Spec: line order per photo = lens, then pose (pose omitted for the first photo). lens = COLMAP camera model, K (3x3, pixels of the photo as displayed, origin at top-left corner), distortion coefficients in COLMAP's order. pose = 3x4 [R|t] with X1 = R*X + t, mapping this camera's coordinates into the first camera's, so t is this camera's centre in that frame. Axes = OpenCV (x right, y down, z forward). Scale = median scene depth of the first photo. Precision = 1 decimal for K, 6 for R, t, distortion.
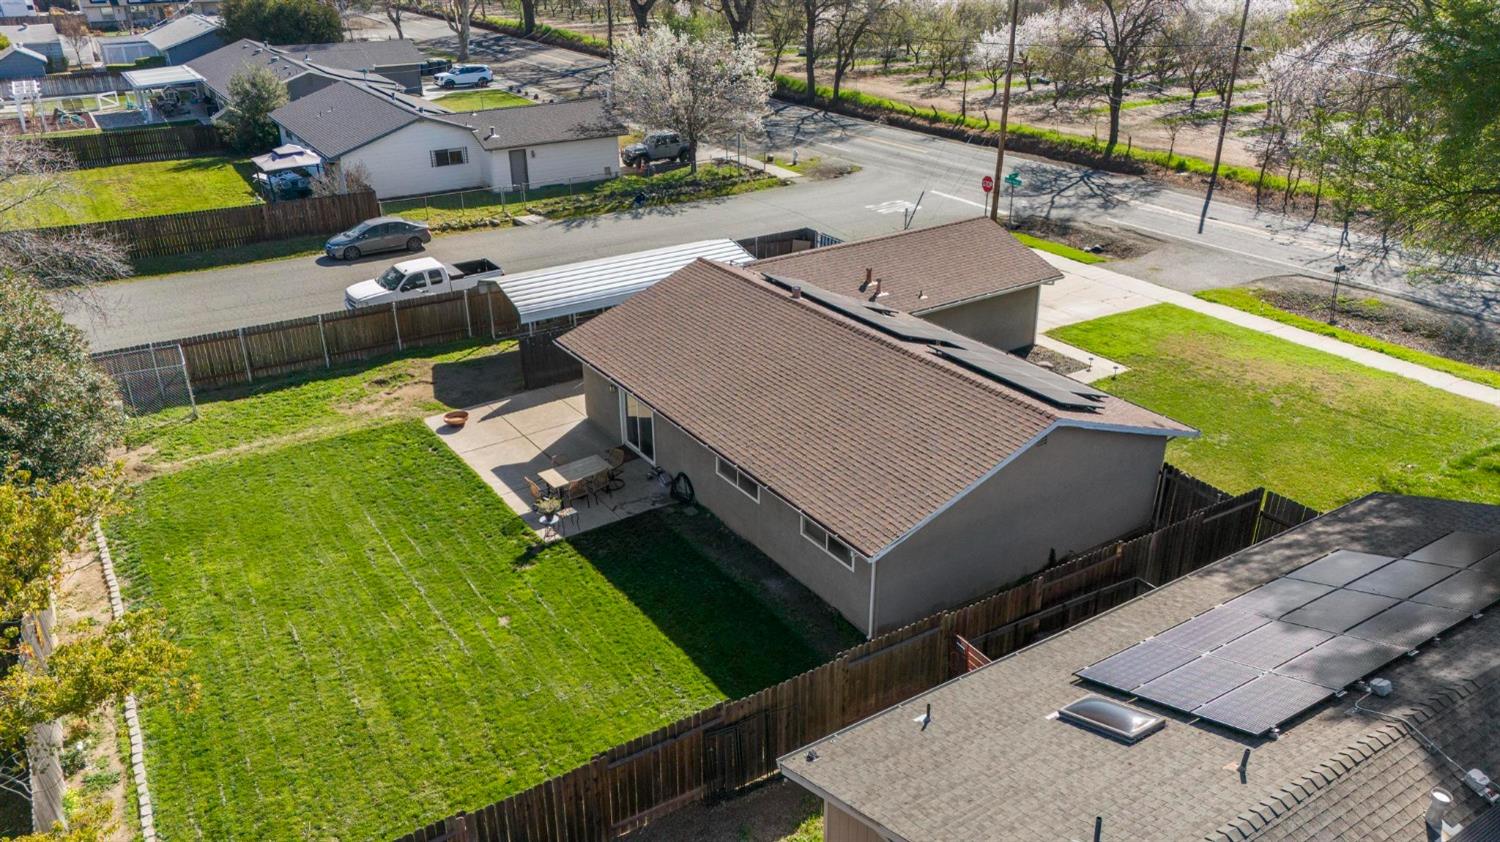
lens RADIAL K [[1101.3, 0, 750.0], [0, 1101.3, 421.0], [0, 0, 1]] dist [0.054580, -0.040334]
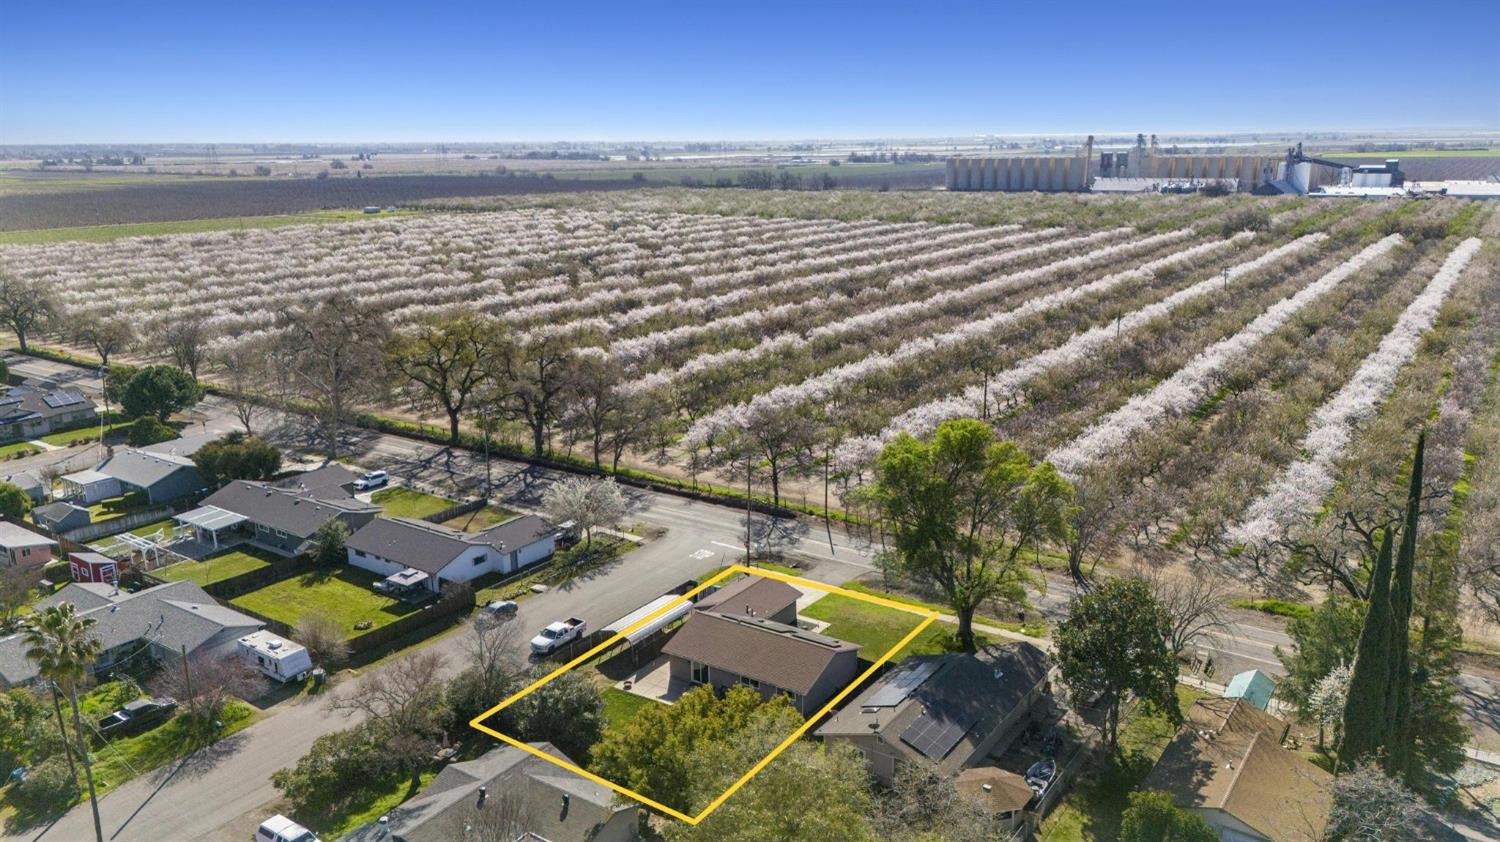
lens RADIAL K [[1084.4, 0, 750.0], [0, 1084.4, 421.0], [0, 0, 1]] dist [0.181416, -0.000772]
pose [[0.925387, -0.096388, 0.366562, -1.086853], [0.164152, 0.973637, -0.158381, -0.186453], [-0.341633, 0.206736, 0.916814, -2.123162]]
